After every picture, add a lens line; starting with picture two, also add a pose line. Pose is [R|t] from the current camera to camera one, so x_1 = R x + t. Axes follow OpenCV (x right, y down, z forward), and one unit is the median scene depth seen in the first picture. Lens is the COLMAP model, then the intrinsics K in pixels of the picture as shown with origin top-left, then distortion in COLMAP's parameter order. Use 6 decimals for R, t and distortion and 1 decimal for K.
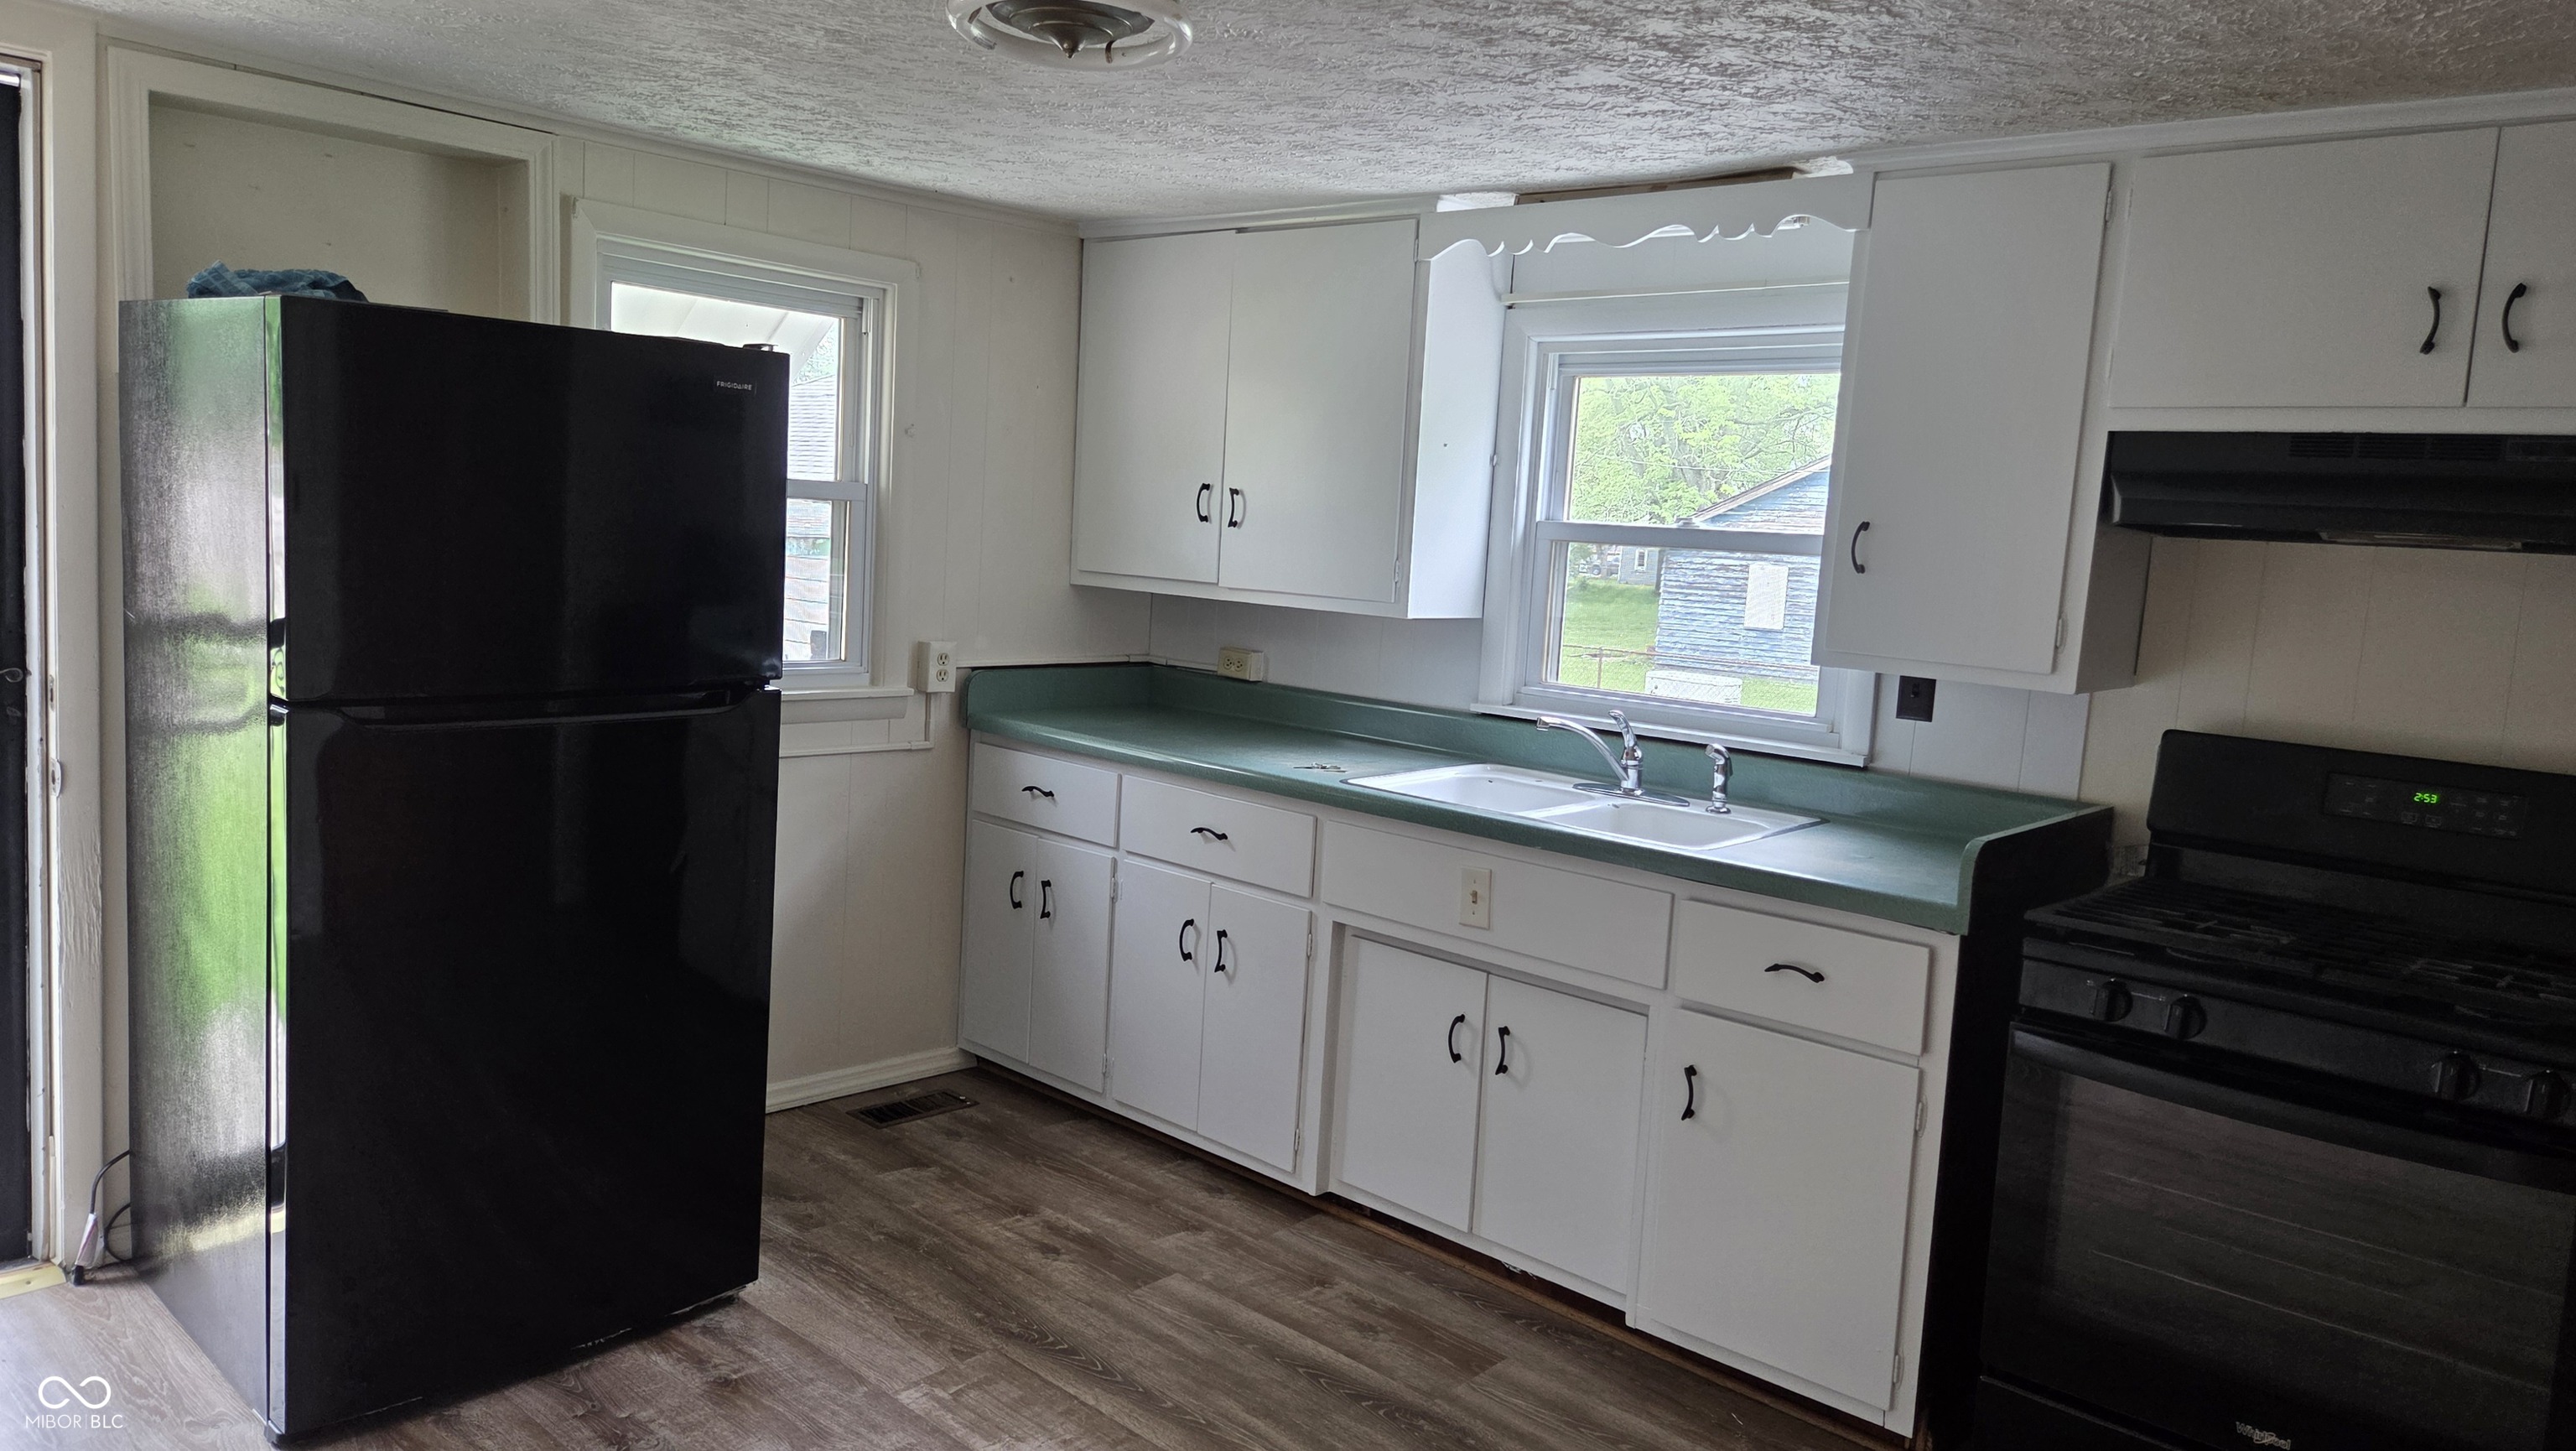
lens RADIAL K [[1776.2, 0, 1288.0], [0, 1776.2, 725.5], [0, 0, 1]] dist [-0.000181, -0.001263]
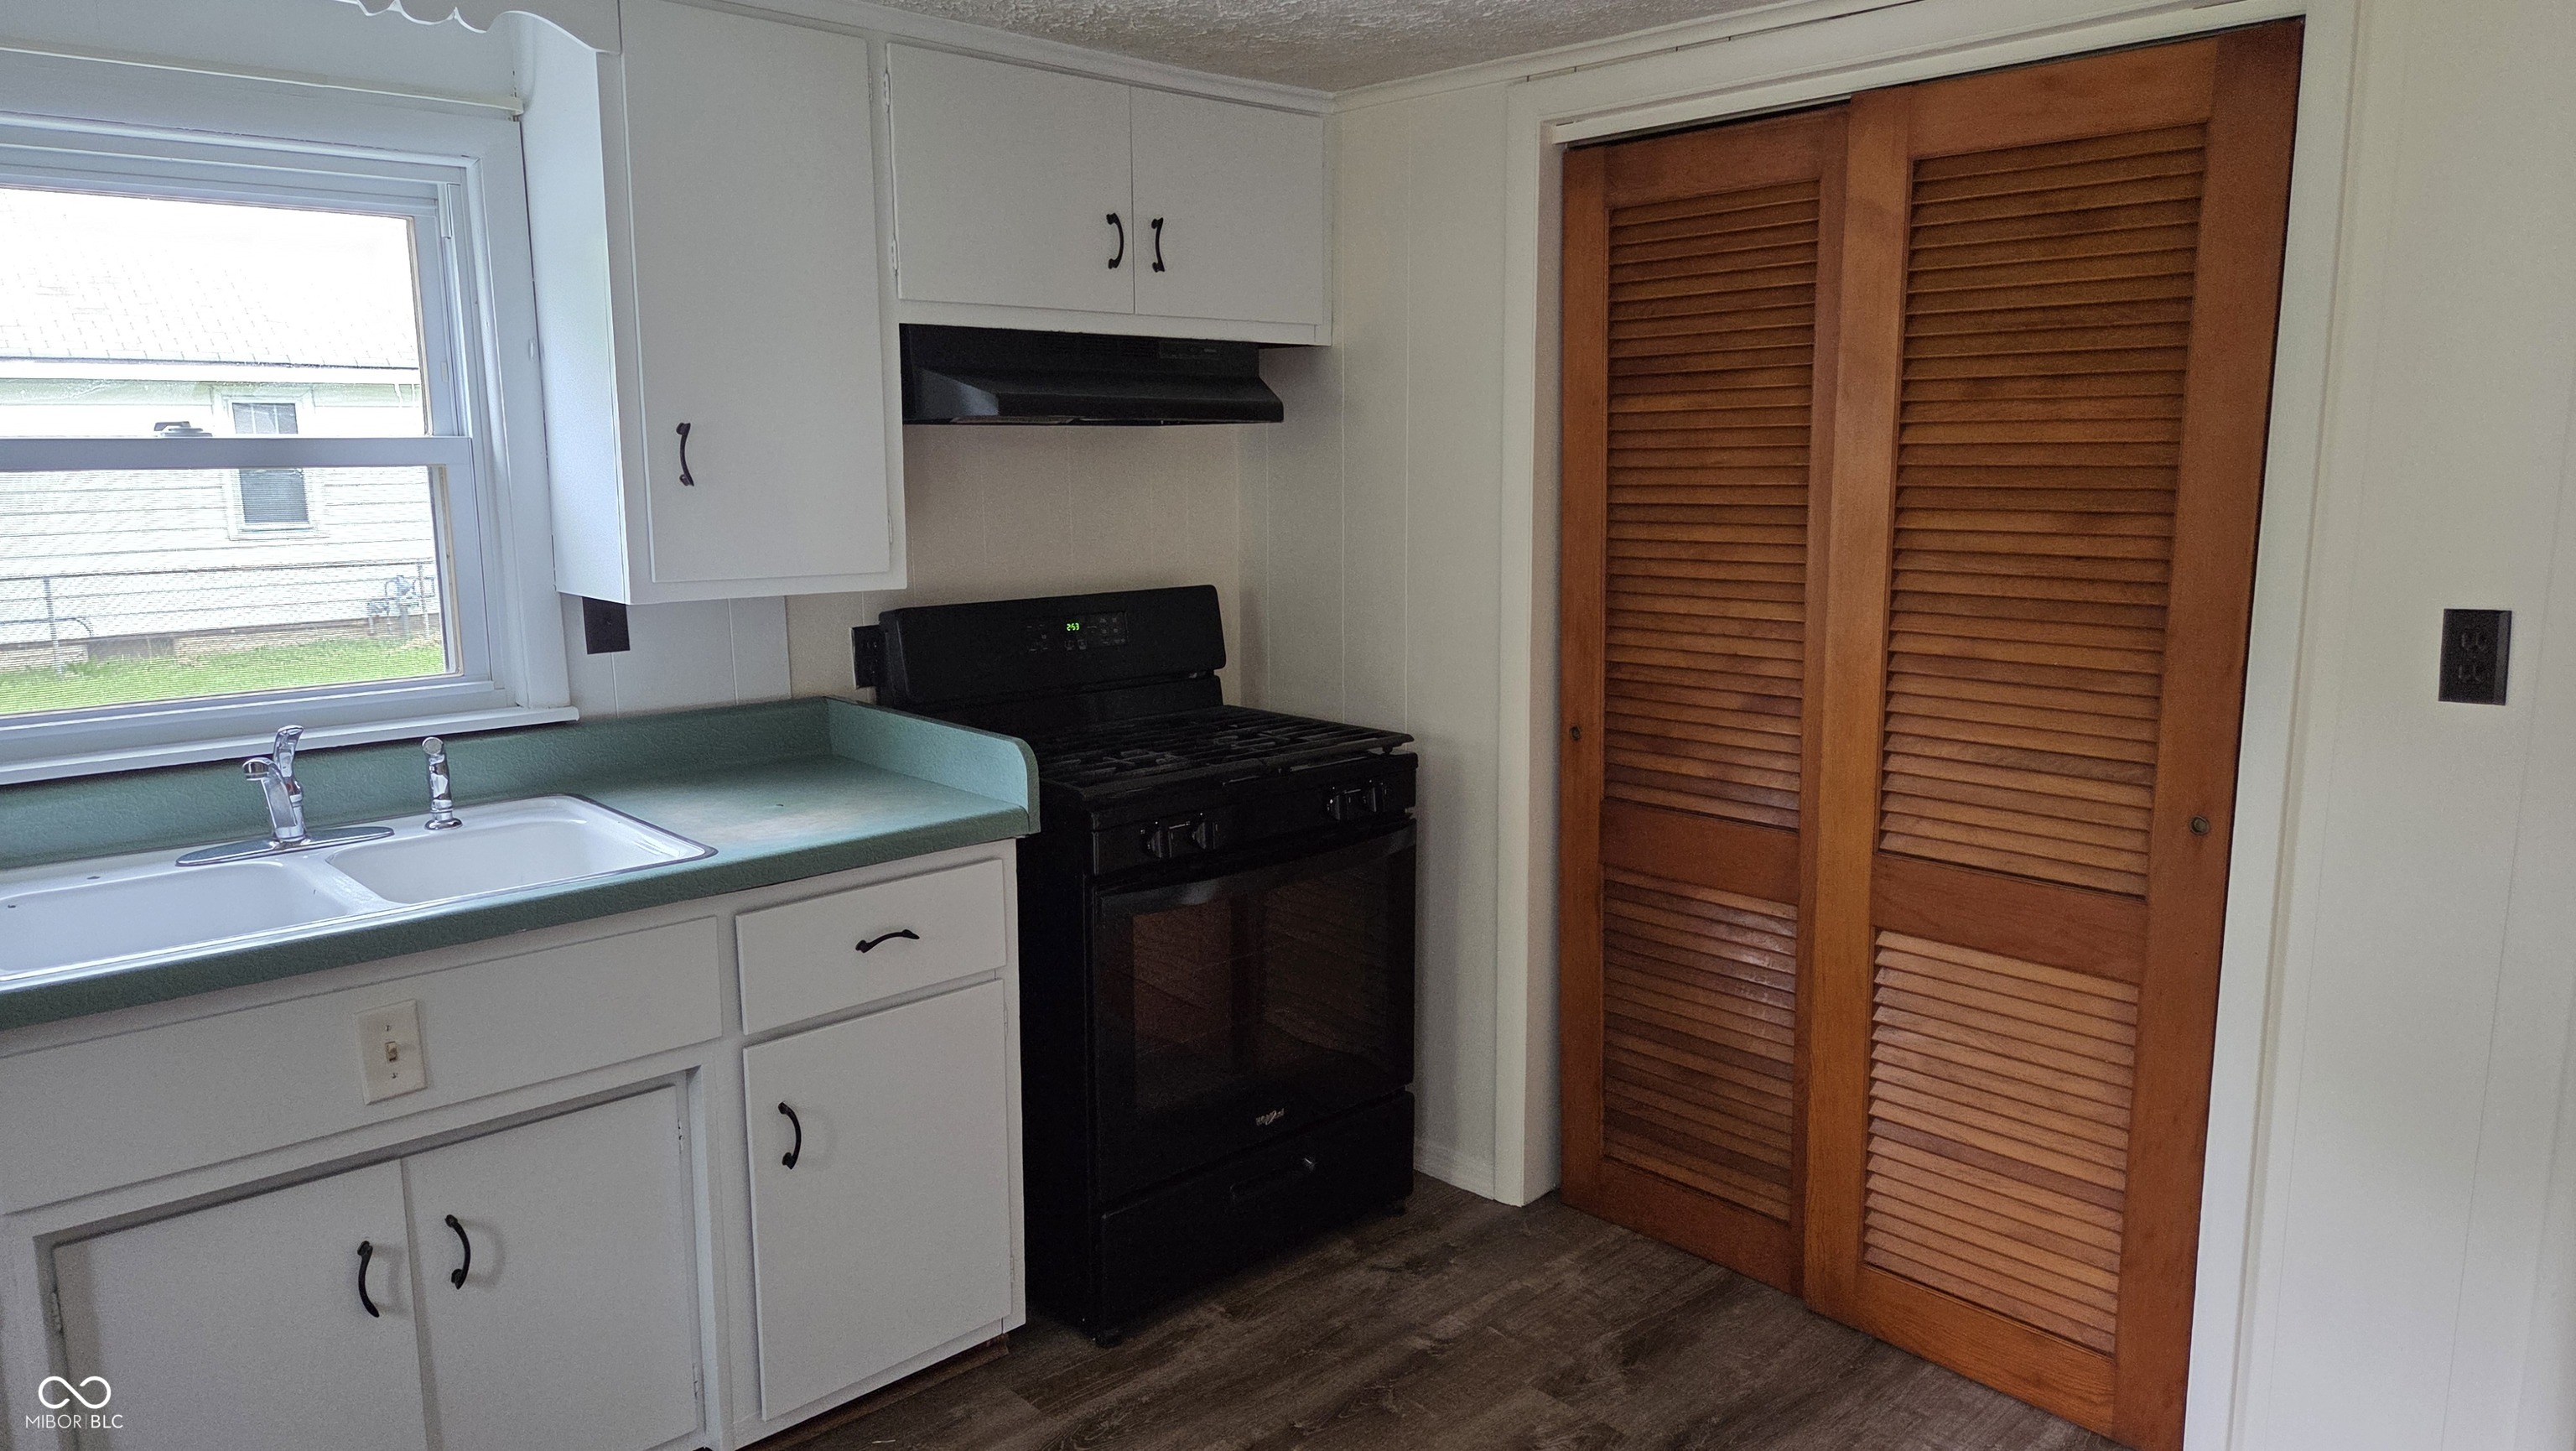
lens RADIAL K [[1647.6, 0, 1288.8], [0, 1647.6, 746.1], [0, 0, 1]] dist [0.004642, 0.001254]
pose [[0.056263, -0.232343, 0.971005, -0.412326], [0.120119, 0.967057, 0.224438, -0.099236], [-0.991164, 0.104009, 0.082318, 0.619678]]
